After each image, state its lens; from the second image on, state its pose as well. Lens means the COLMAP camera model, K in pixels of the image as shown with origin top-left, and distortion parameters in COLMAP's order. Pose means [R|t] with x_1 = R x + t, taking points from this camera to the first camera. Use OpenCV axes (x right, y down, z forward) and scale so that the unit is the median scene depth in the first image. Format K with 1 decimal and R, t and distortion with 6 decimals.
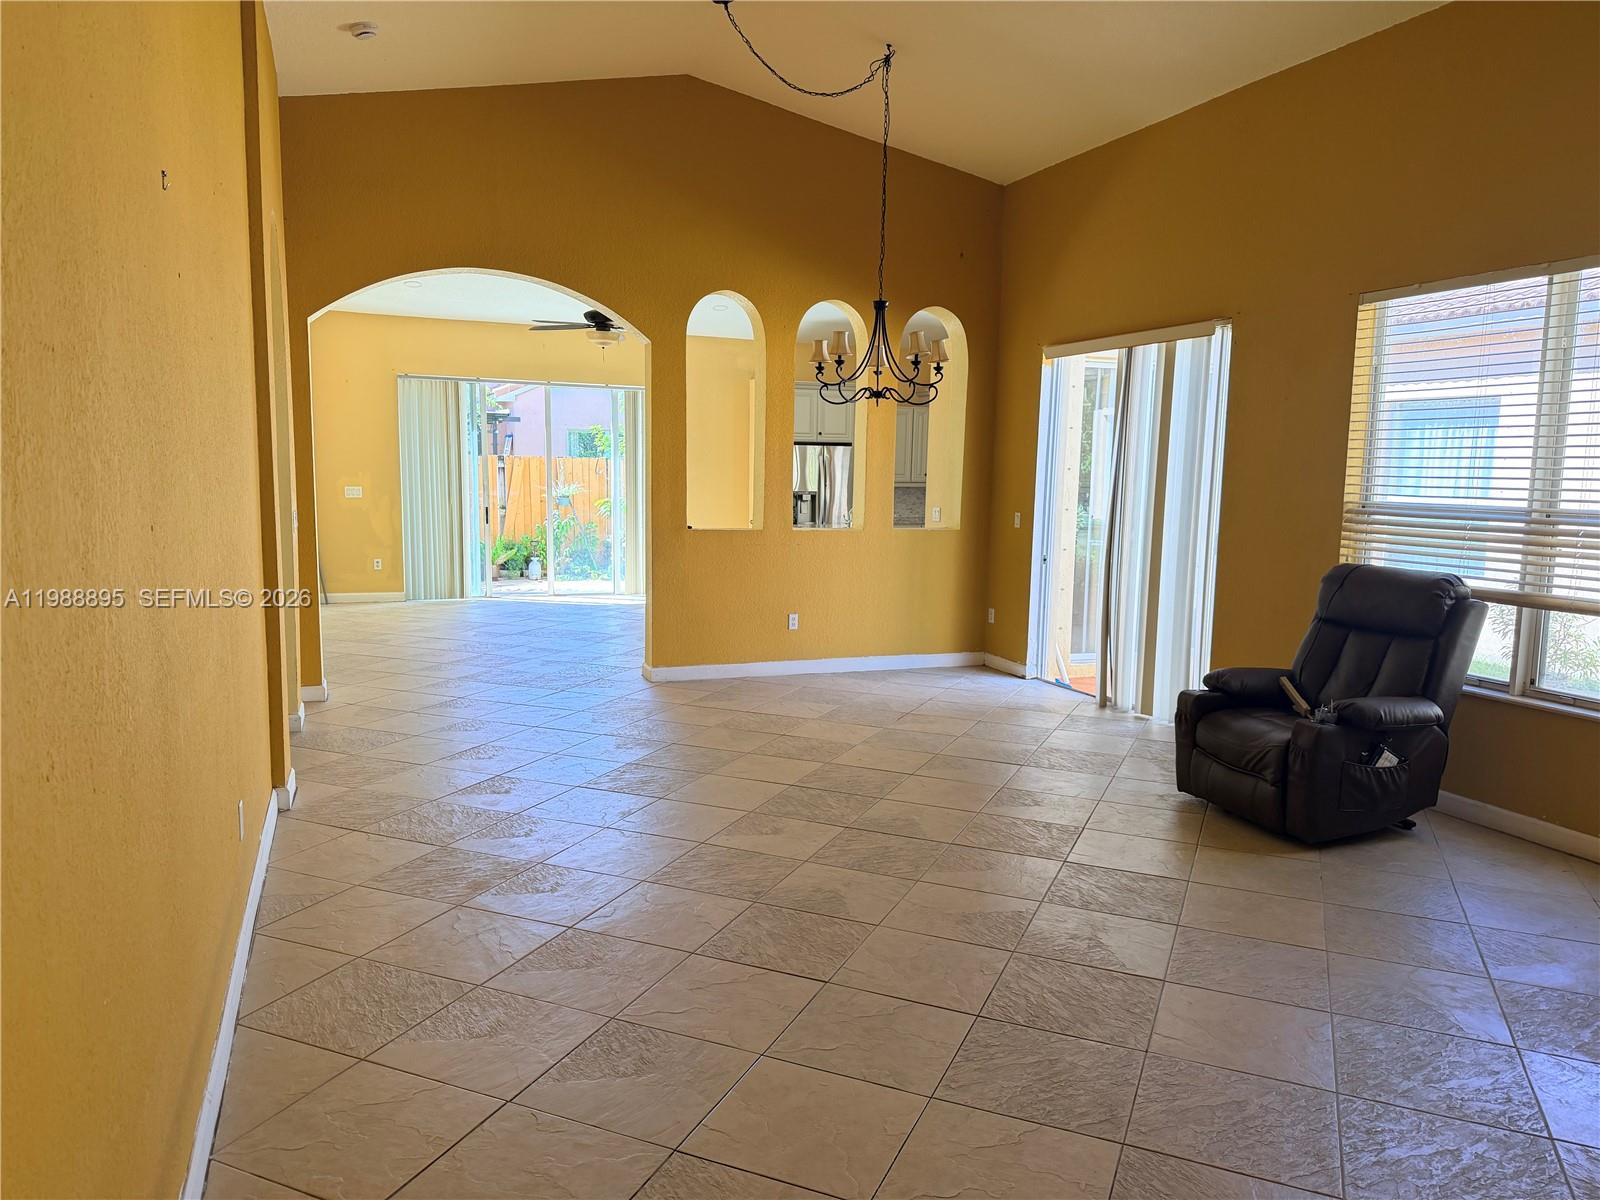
lens RADIAL K [[1124.0, 0, 788.7], [0, 1124.0, 604.3], [0, 0, 1]] dist [0.069575, -0.050985]
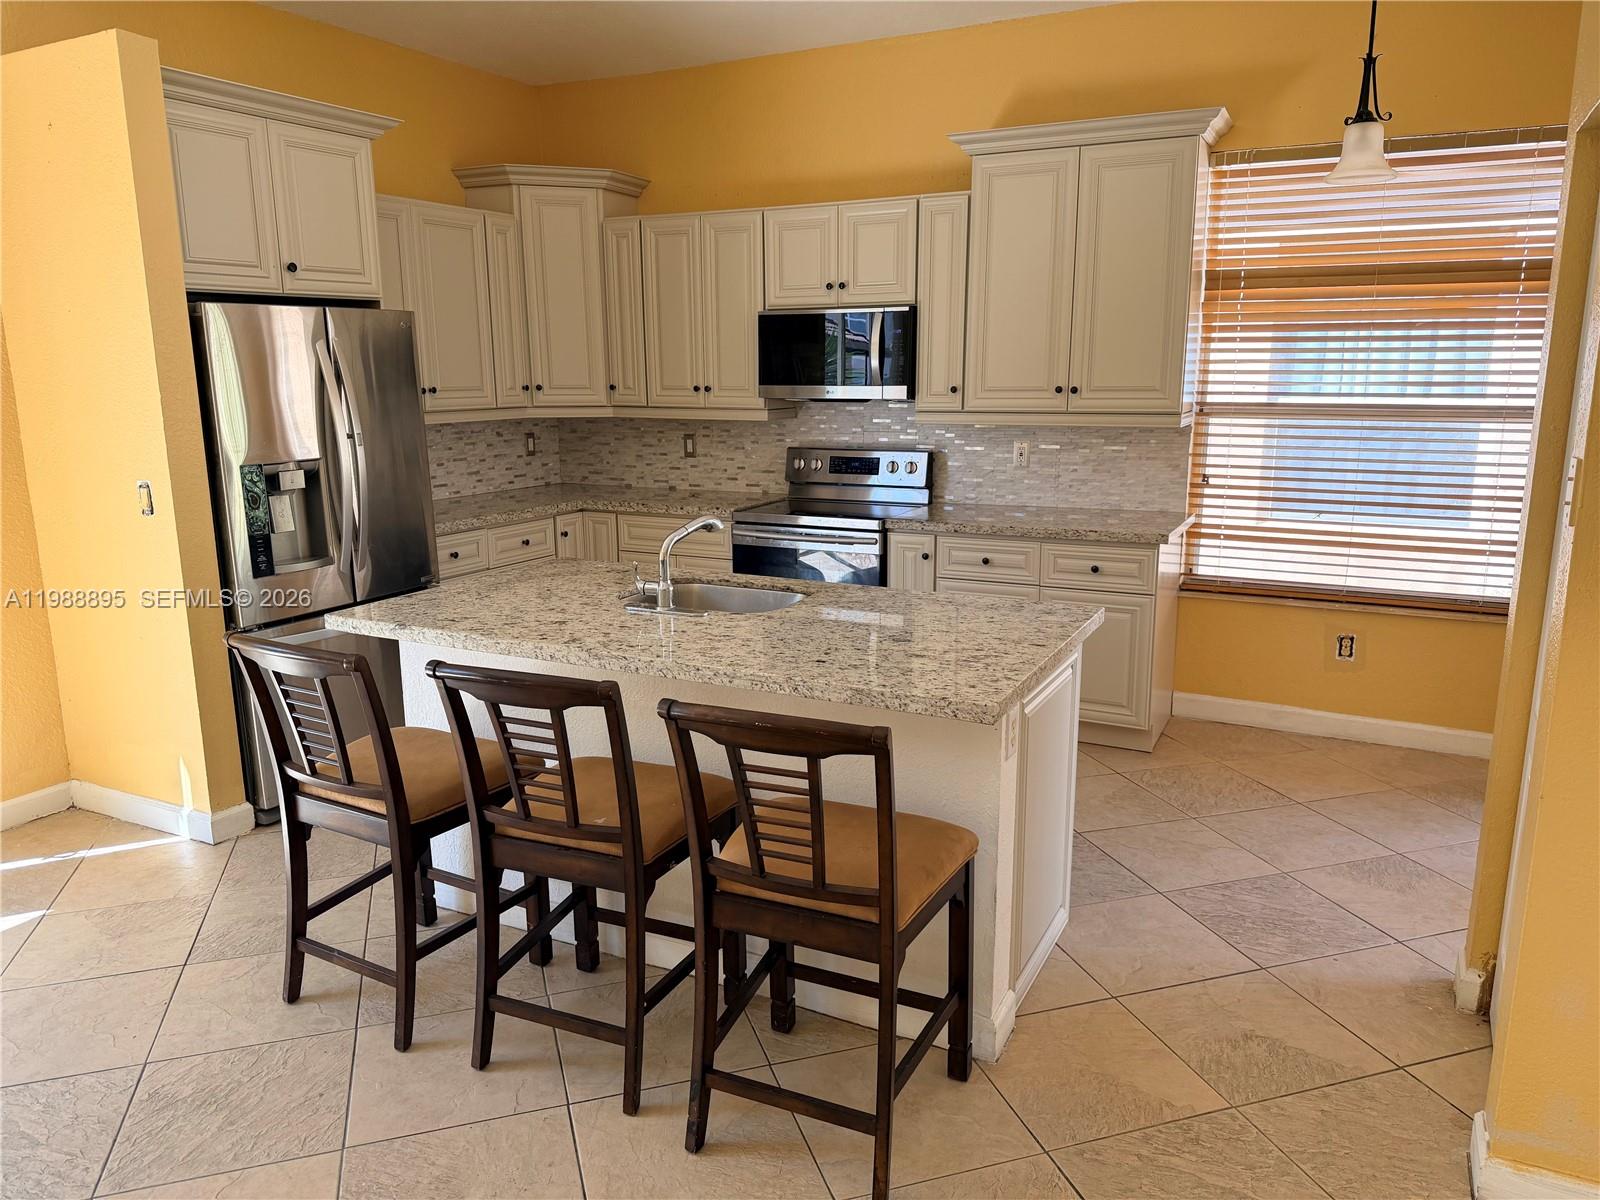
lens RADIAL K [[1124.0, 0, 803.4], [0, 1124.0, 597.7], [0, 0, 1]] dist [0.069575, -0.050985]
pose [[0.756243, -0.158737, 0.634744, -0.134110], [0.103697, 0.986941, 0.123268, -0.147069], [-0.646021, -0.027399, 0.762827, 1.136348]]
